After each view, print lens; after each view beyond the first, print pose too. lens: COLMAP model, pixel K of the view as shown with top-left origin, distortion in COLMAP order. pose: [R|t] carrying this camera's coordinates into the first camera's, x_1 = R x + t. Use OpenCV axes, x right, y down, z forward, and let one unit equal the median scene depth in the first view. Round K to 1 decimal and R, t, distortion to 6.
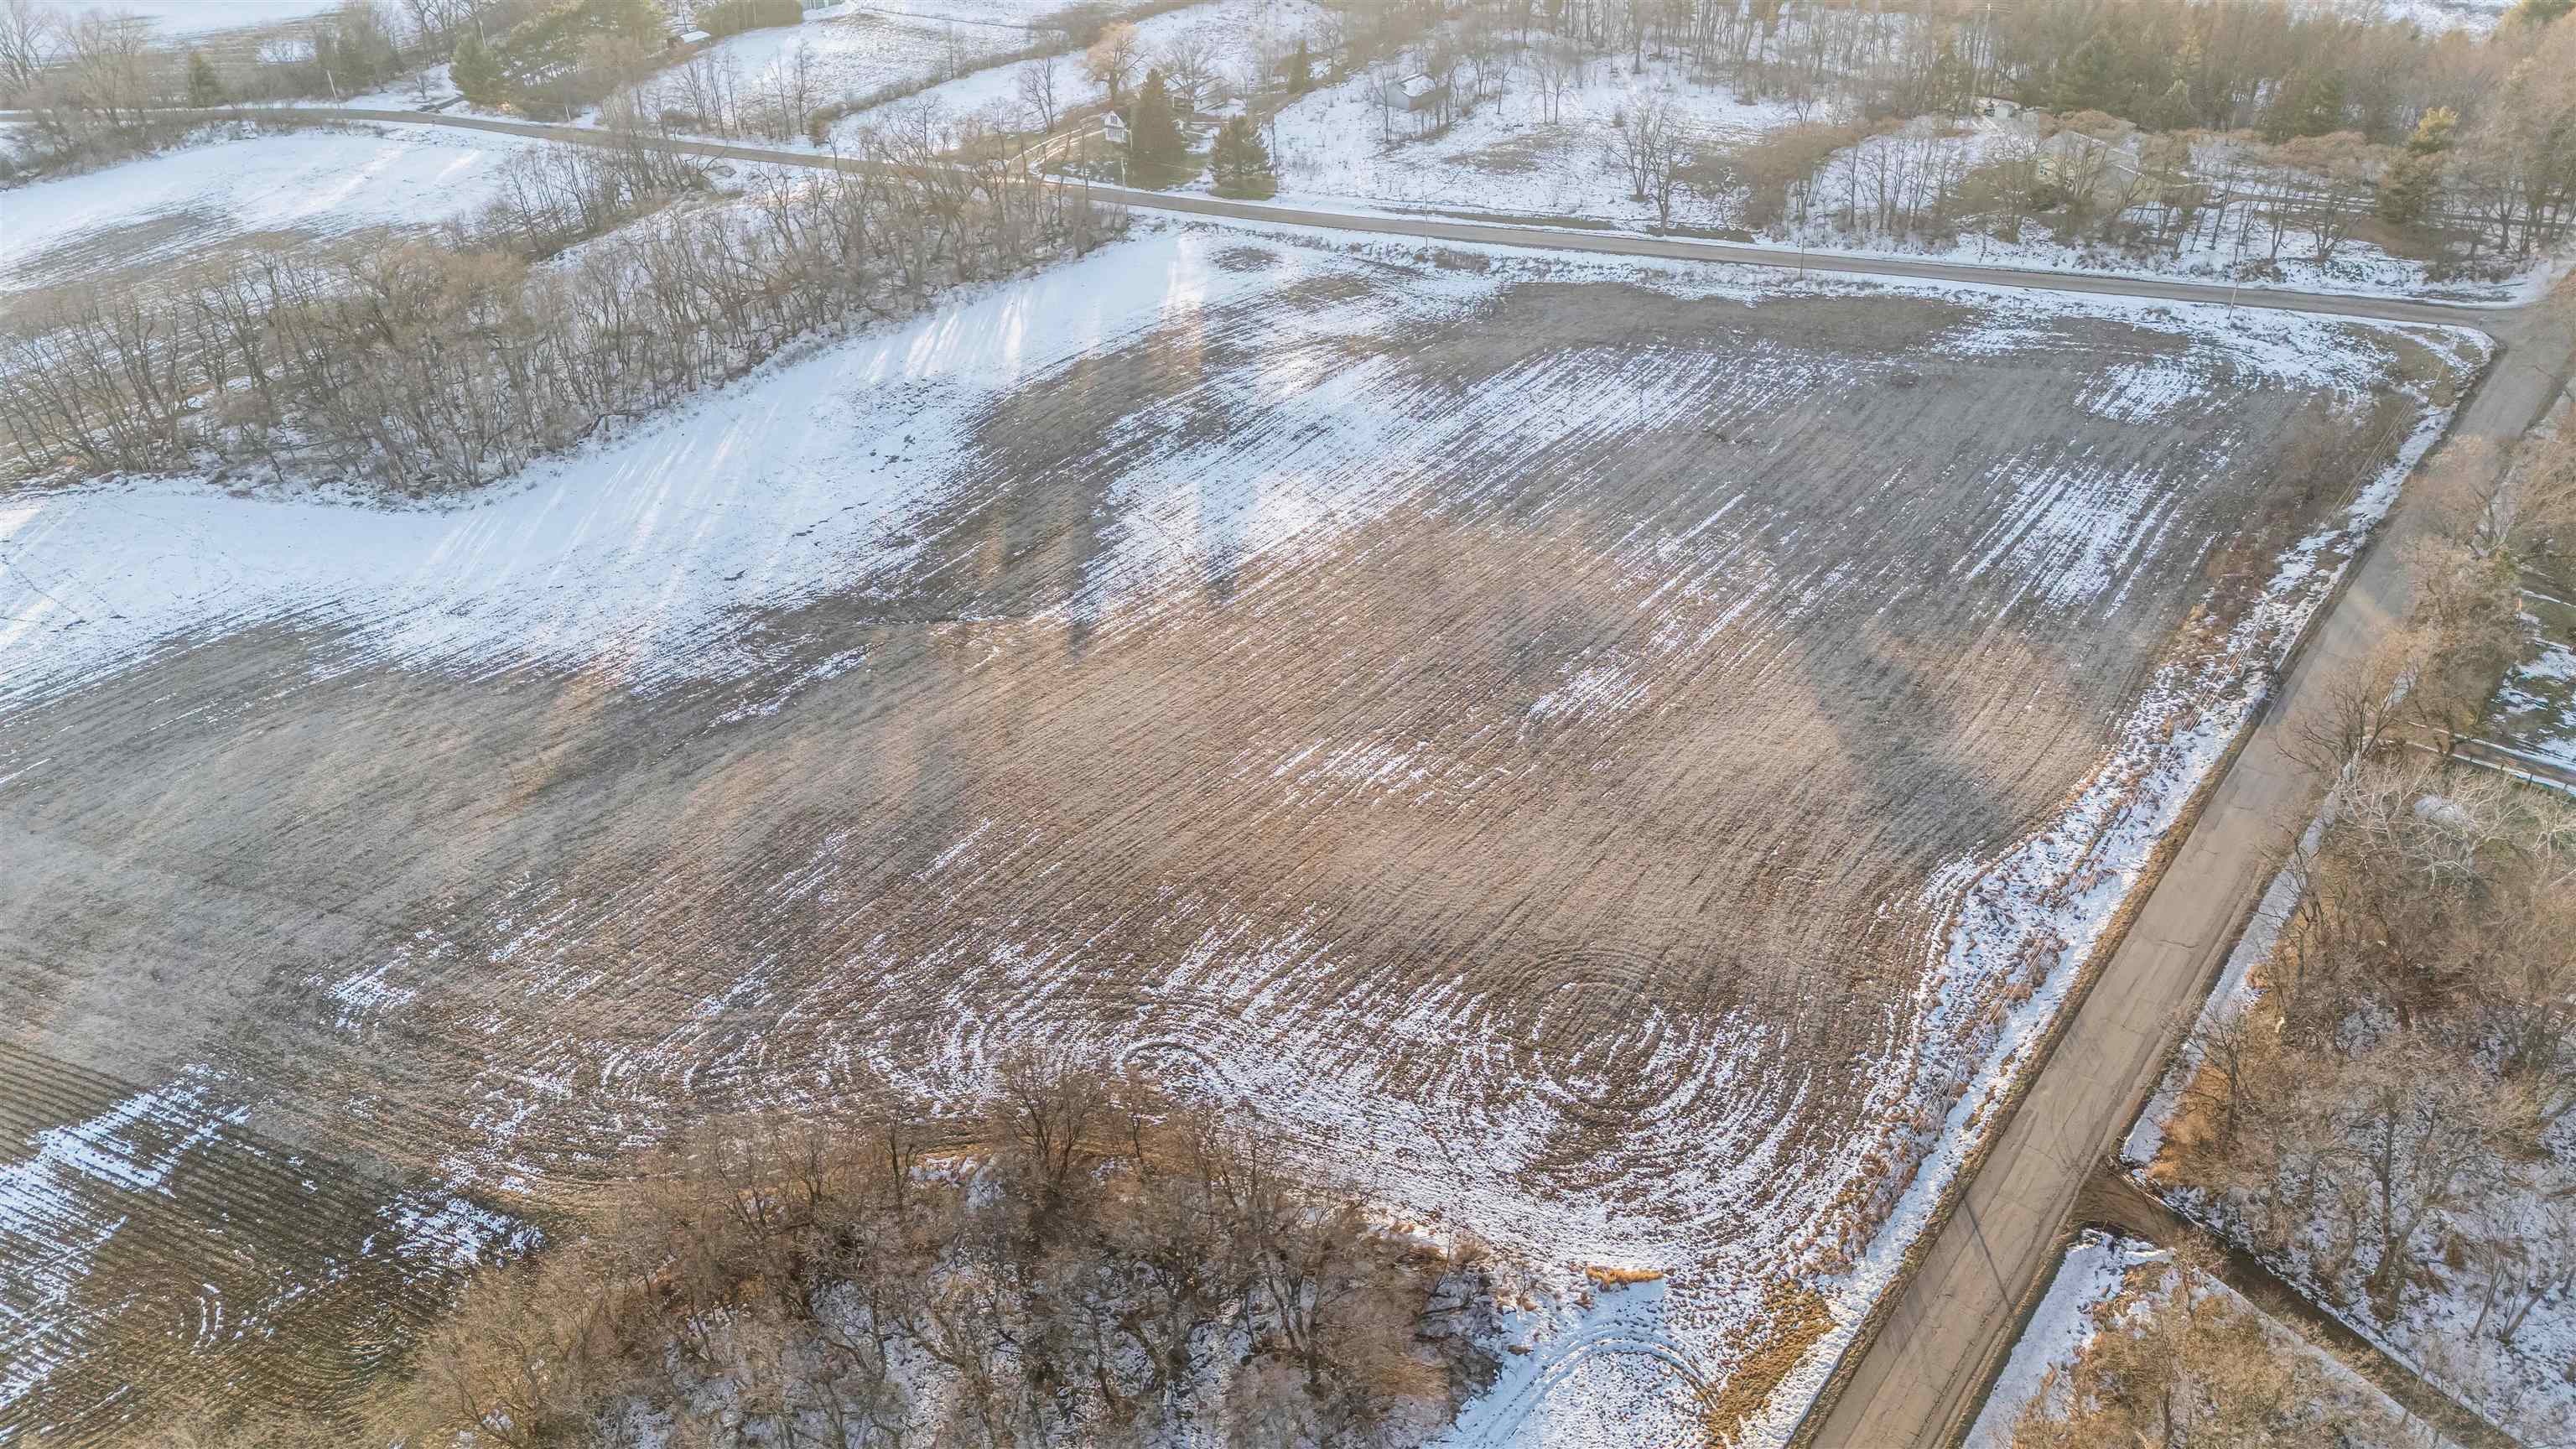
lens RADIAL K [[1890.8, 0, 1288.0], [0, 1890.8, 724.5], [0, 0, 1]] dist [0.082209, -0.073061]
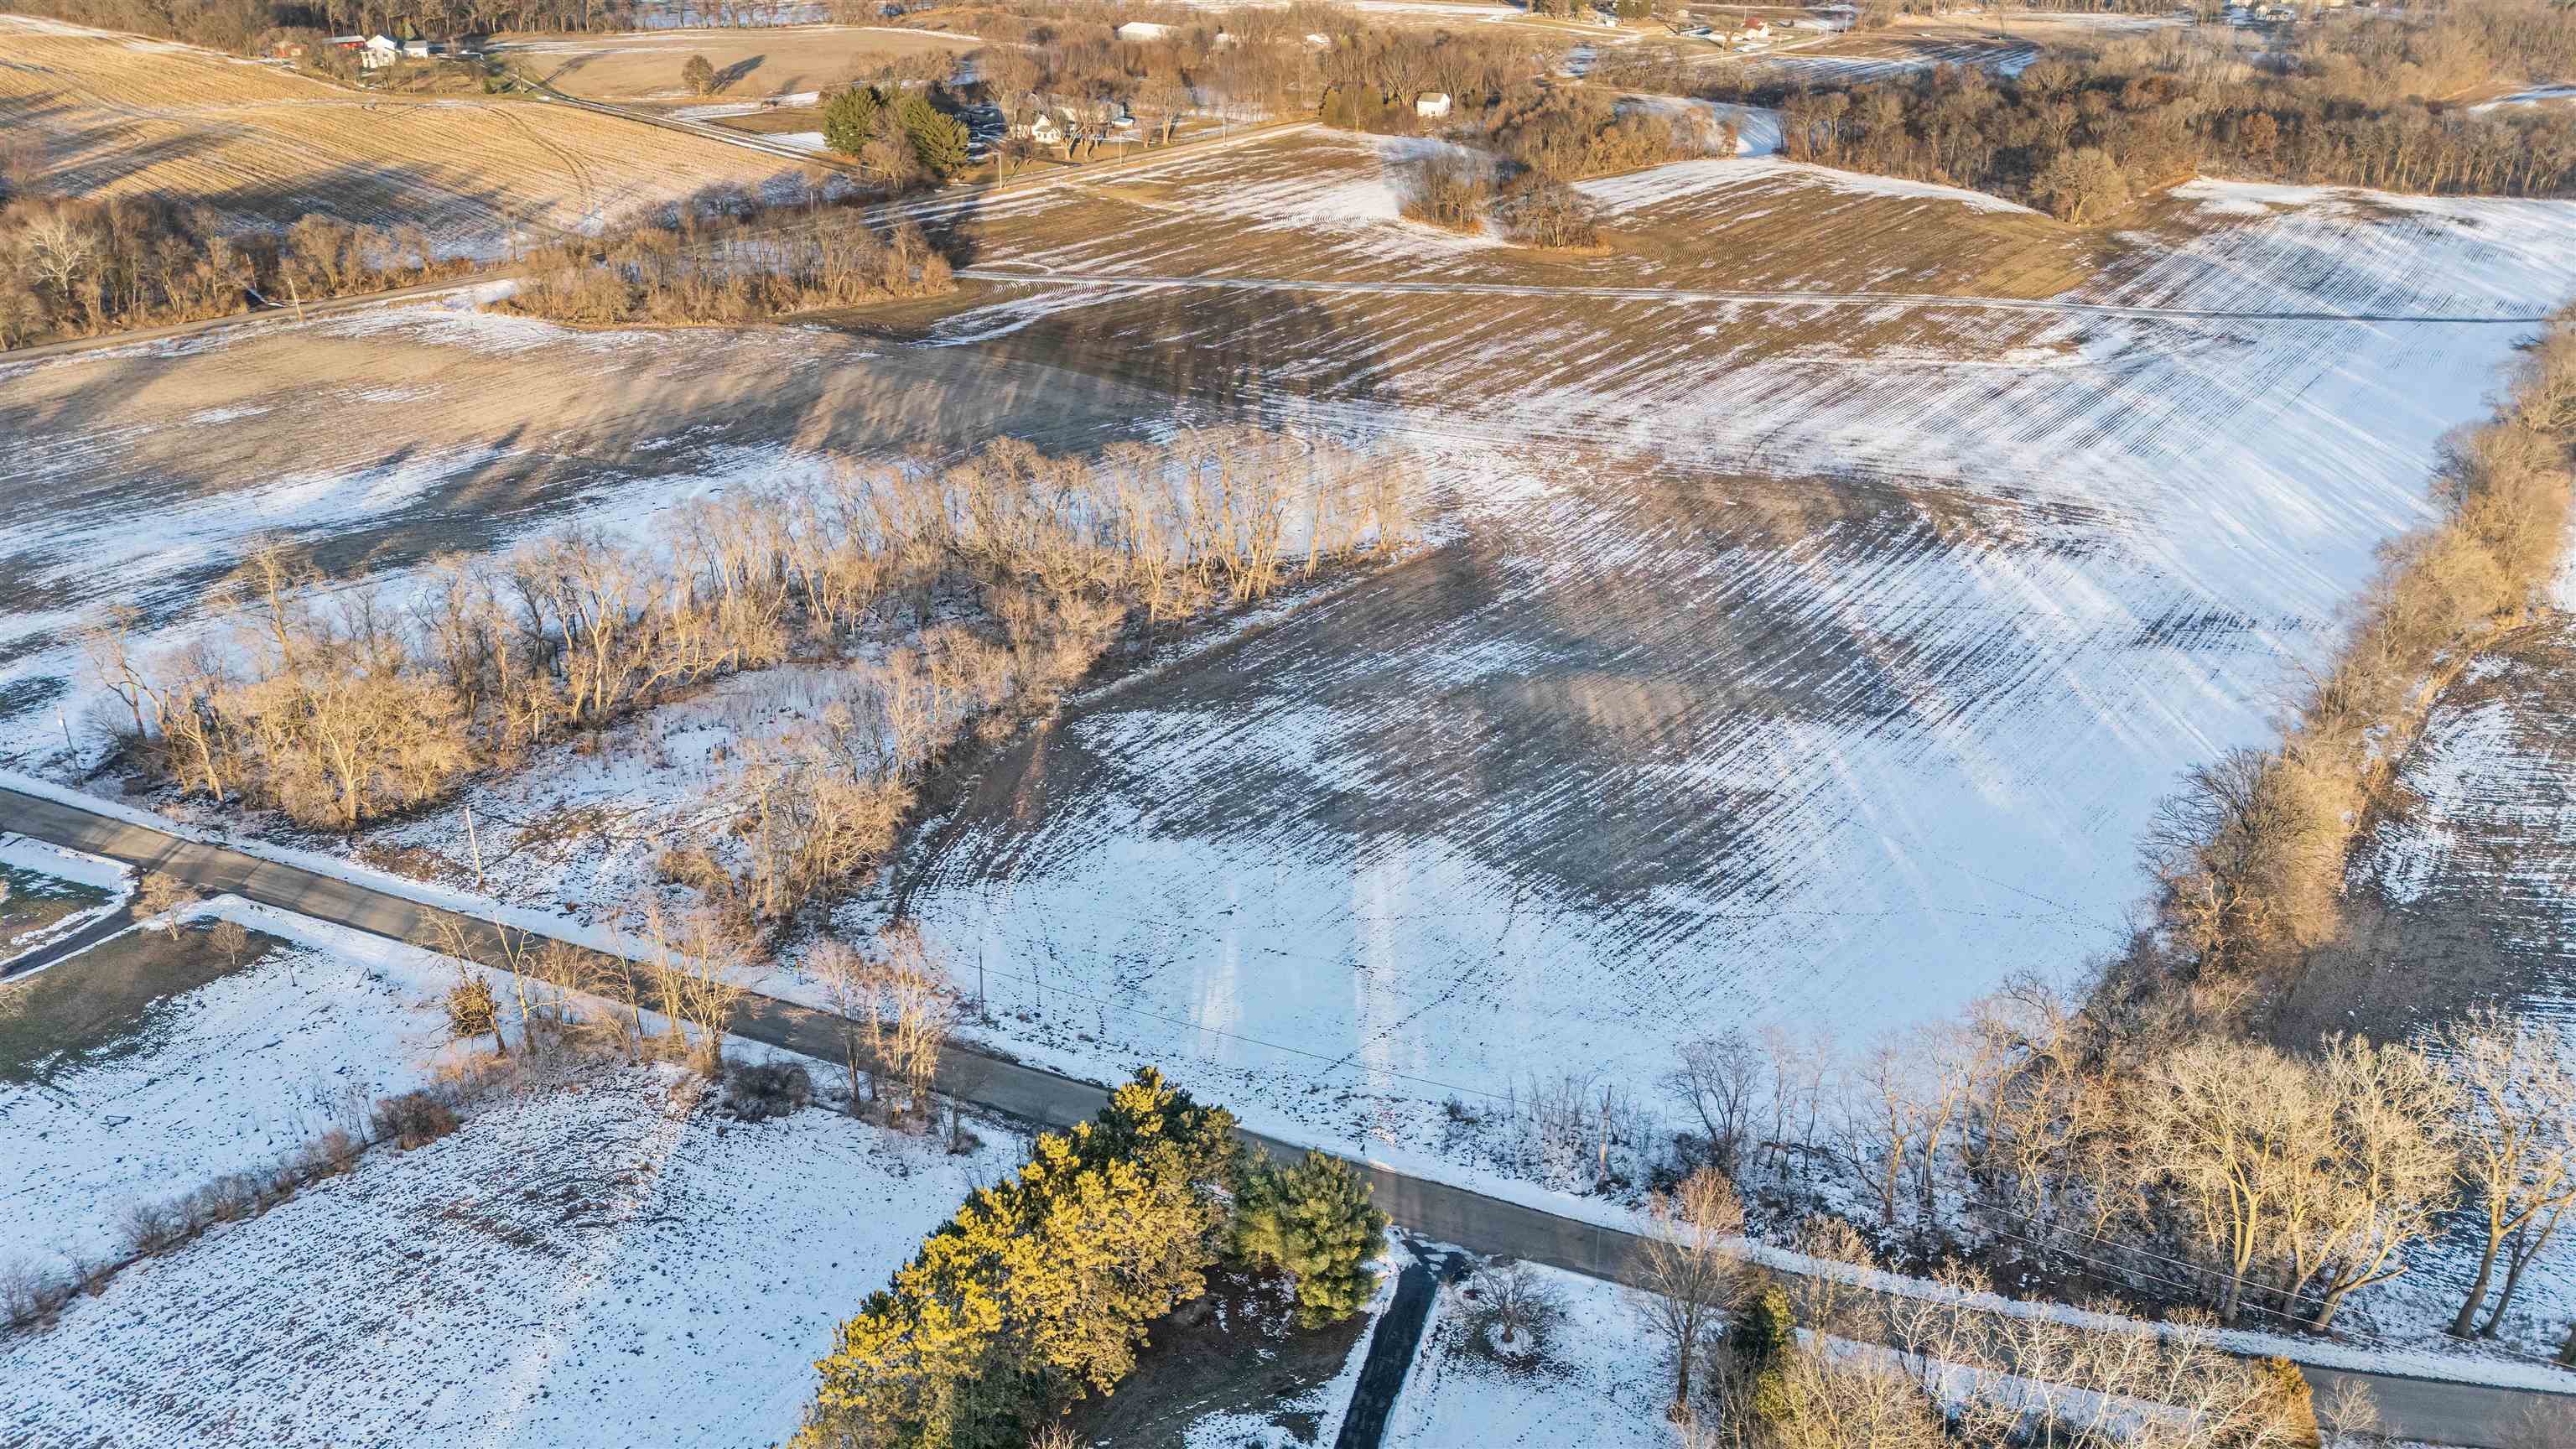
lens RADIAL K [[1847.9, 0, 1287.1], [0, 1847.9, 779.7], [0, 0, 1]] dist [0.076230, -0.065924]
pose [[-0.999775, 0.020303, 0.006217, -0.664963], [0.015488, 0.496956, 0.867637, -1.082937], [0.014526, 0.867538, -0.497159, 1.736840]]
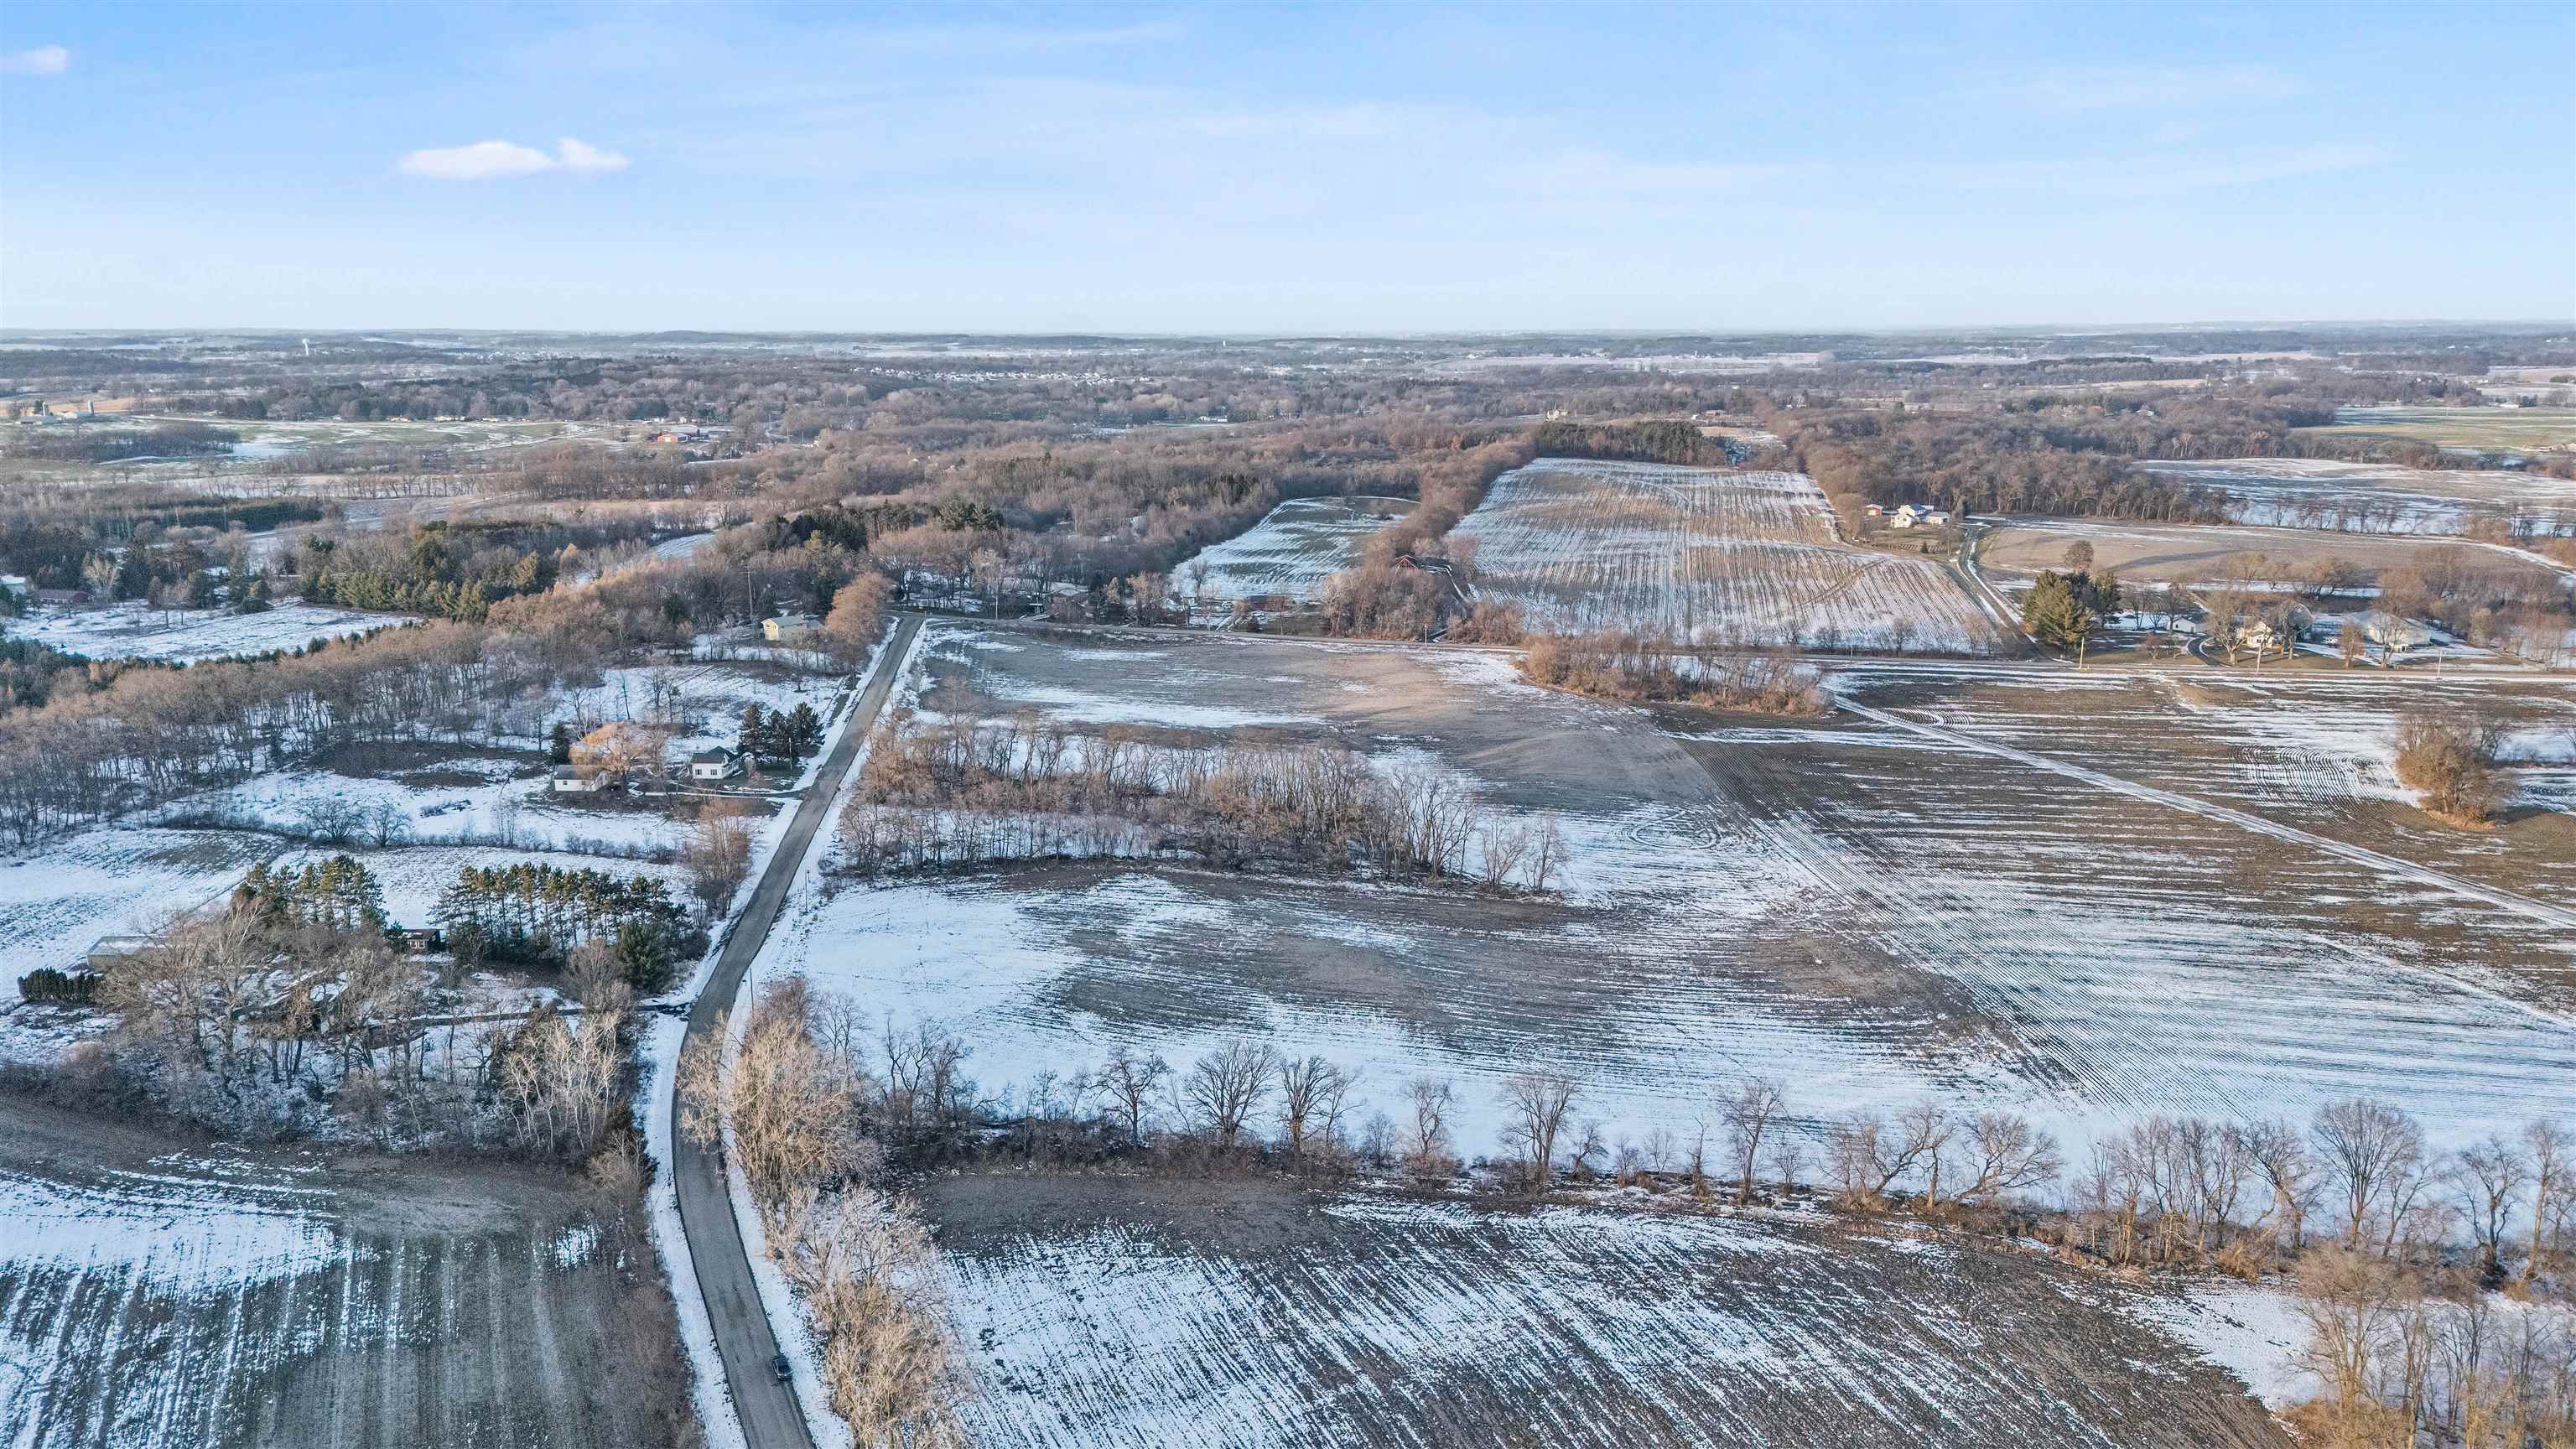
lens RADIAL K [[1890.8, 0, 1288.0], [0, 1890.8, 724.5], [0, 0, 1]] dist [0.082209, -0.073061]
pose [[-0.491552, -0.166497, 0.854784, -1.956372], [0.477354, 0.769437, 0.424381, -0.993190], [-0.728361, 0.616640, -0.298741, 1.546005]]
